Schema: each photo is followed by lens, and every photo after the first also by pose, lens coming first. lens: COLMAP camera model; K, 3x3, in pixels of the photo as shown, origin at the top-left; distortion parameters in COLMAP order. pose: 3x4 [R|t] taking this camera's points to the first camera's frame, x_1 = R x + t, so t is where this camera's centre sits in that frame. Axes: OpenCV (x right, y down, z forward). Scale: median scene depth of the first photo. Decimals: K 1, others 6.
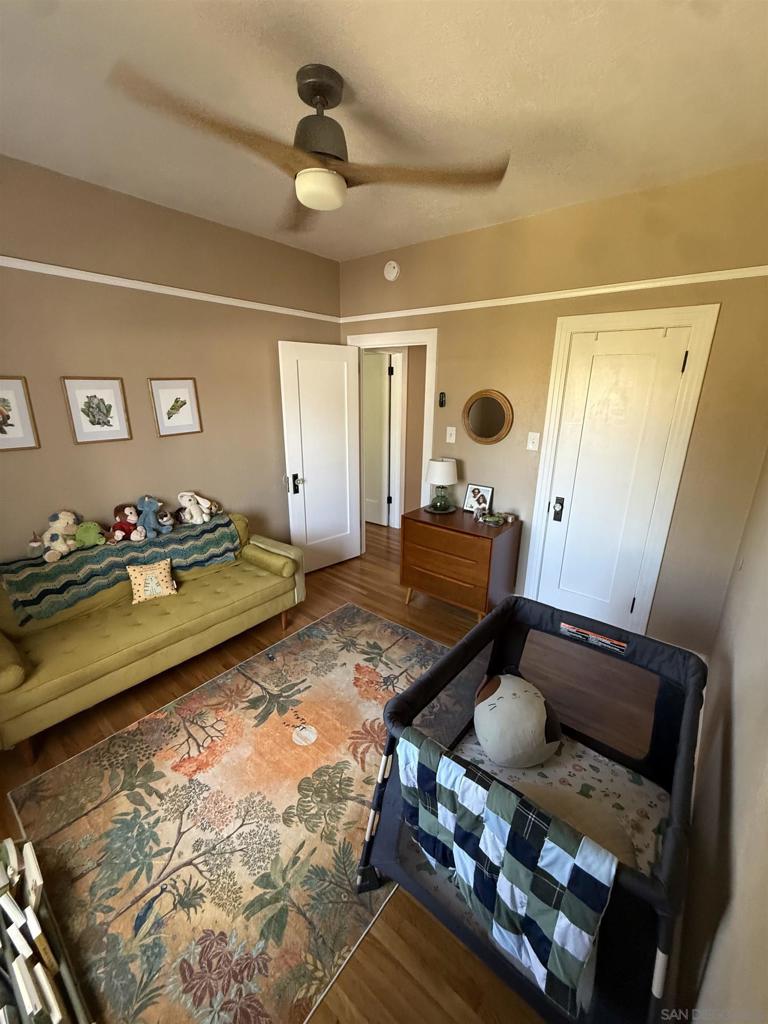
lens RADIAL K [[409.9, 0, 384.6], [0, 409.9, 509.4], [0, 0, 1]] dist [-0.000735, -0.000074]
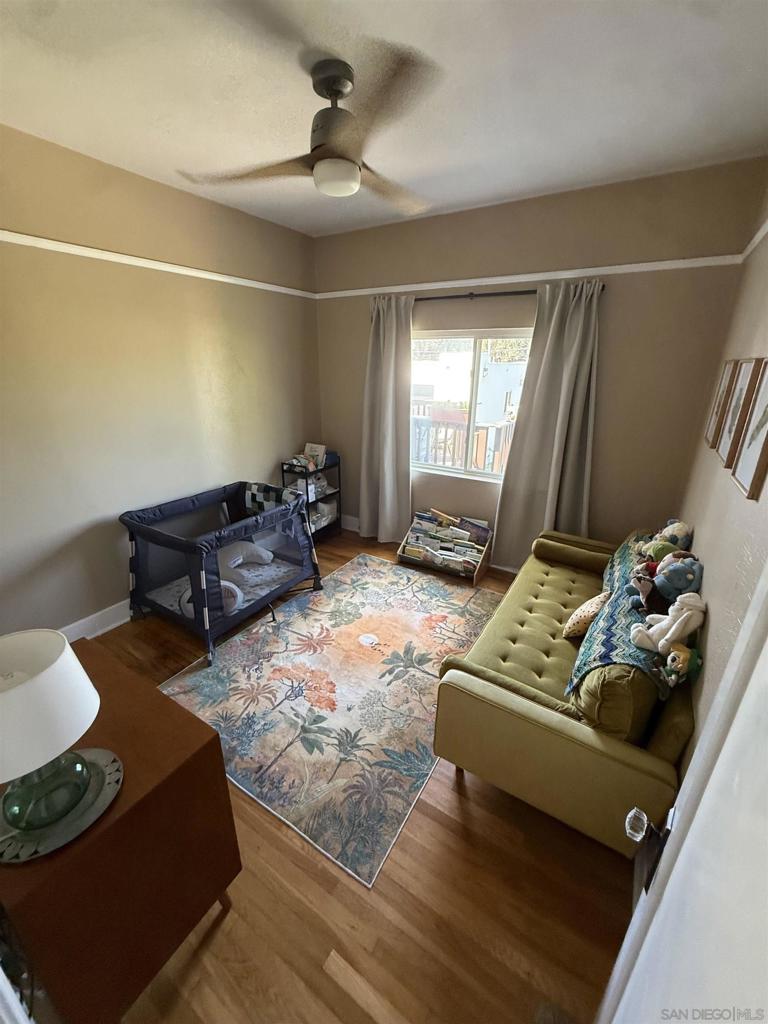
lens RADIAL K [[409.9, 0, 383.4], [0, 409.9, 510.1], [0, 0, 1]] dist [-0.000735, -0.000074]
pose [[-0.992505, 0.026876, -0.119211, -0.085245], [-0.050557, 0.797812, 0.600783, -0.471116], [0.111255, 0.602307, -0.790474, 1.530568]]
